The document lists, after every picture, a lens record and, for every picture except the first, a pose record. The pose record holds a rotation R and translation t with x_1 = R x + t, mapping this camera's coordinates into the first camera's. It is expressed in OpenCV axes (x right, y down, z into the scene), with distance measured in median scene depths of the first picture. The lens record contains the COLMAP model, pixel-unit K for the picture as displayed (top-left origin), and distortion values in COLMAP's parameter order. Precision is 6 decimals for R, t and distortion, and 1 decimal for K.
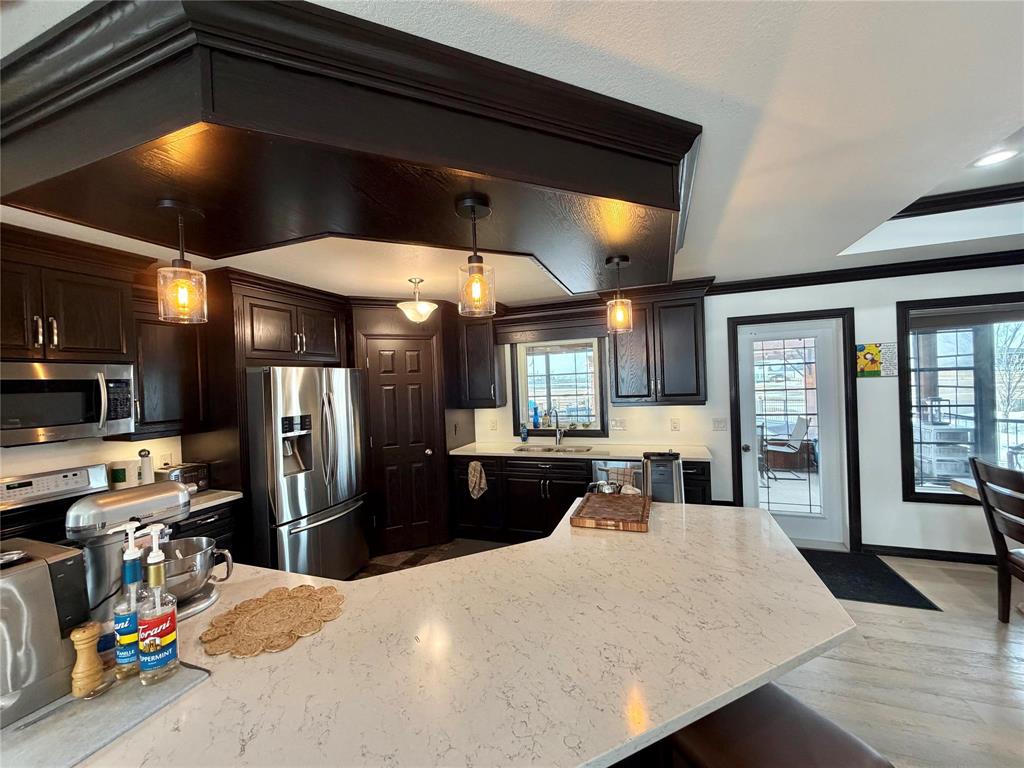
lens RADIAL K [[407.2, 0, 506.7], [0, 407.2, 385.8], [0, 0, 1]] dist [-0.000486, 0.000209]
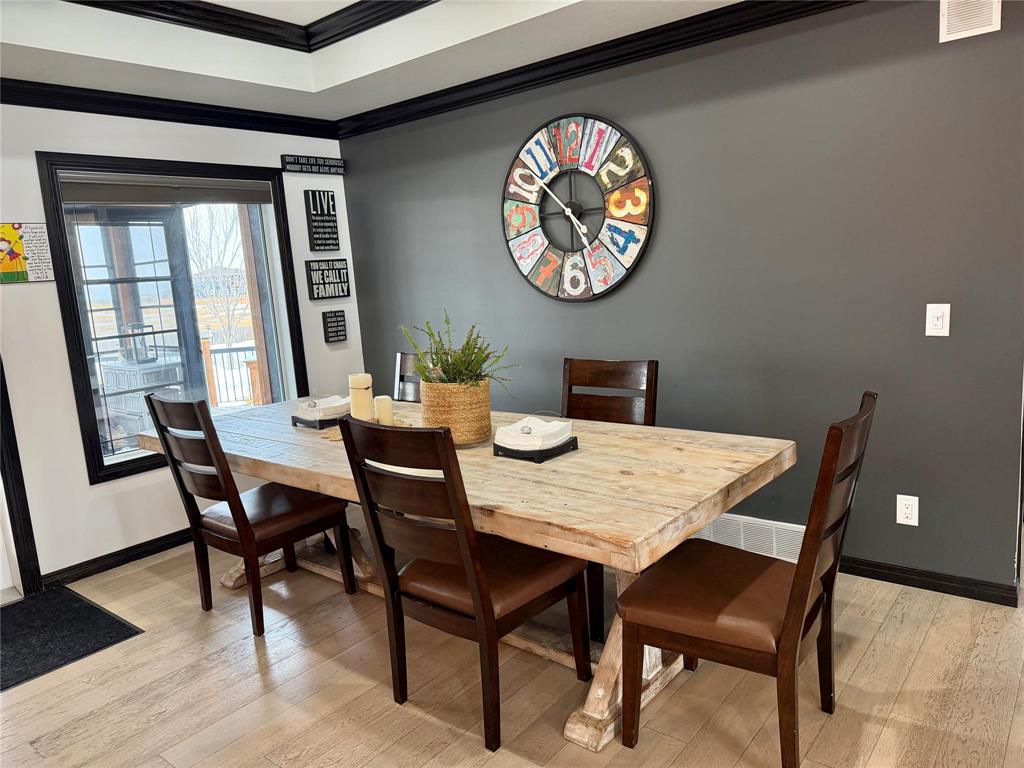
lens RADIAL K [[728.2, 0, 513.6], [0, 728.2, 386.3], [0, 0, 1]] dist [0.034057, -0.001830]
pose [[0.312550, -0.132096, 0.940672, 0.135694], [0.055749, 0.991128, 0.120657, 0.033718], [-0.948264, 0.014730, 0.317141, 0.030871]]
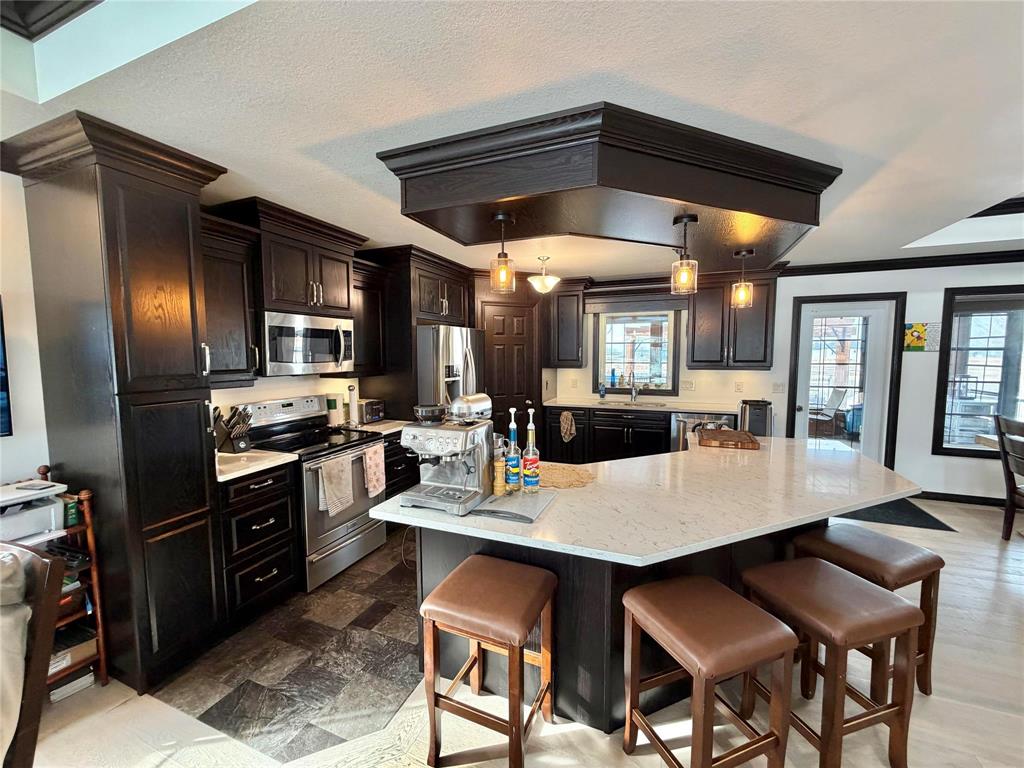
lens RADIAL K [[407.2, 0, 507.4], [0, 407.2, 385.5], [0, 0, 1]] dist [-0.000486, 0.000209]
pose [[0.999069, 0.036859, -0.022435, -0.265247], [-0.035107, 0.996637, 0.074036, 0.031275], [0.025089, -0.073179, 0.997003, -0.222613]]
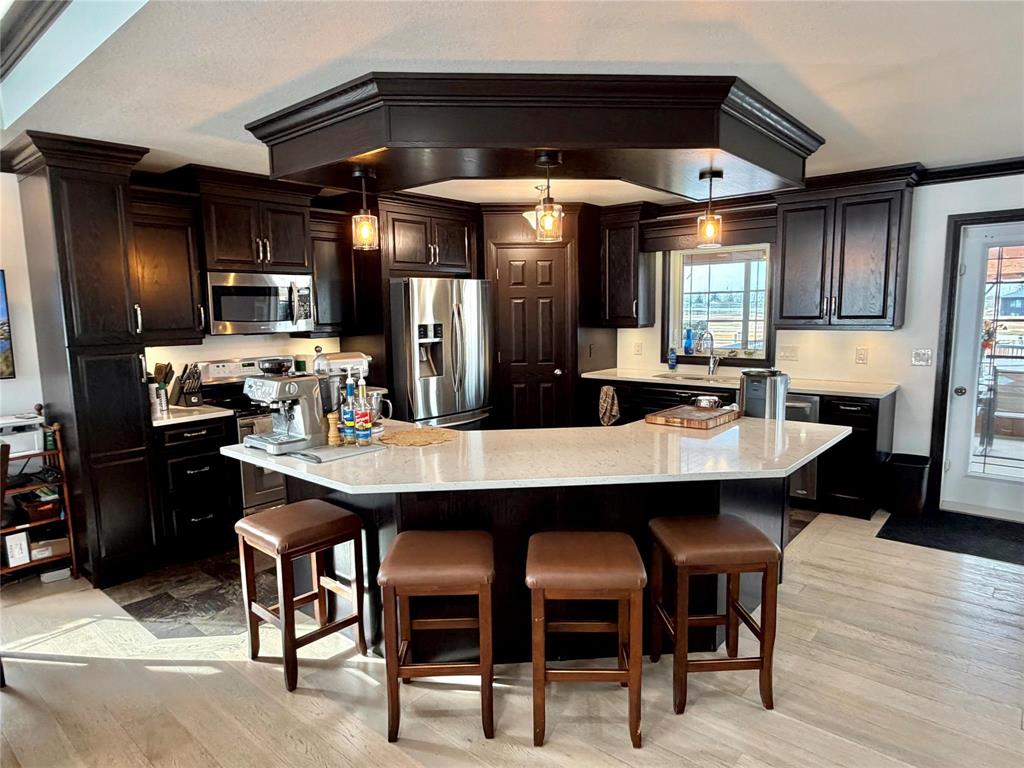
lens RADIAL K [[613.3, 0, 510.4], [0, 613.3, 390.0], [0, 0, 1]] dist [-0.000607, 0.002669]
pose [[0.939465, 0.069670, -0.335486, 0.205437], [-0.023878, 0.990042, 0.138735, 0.013818], [0.341811, -0.122326, 0.931773, -0.394949]]
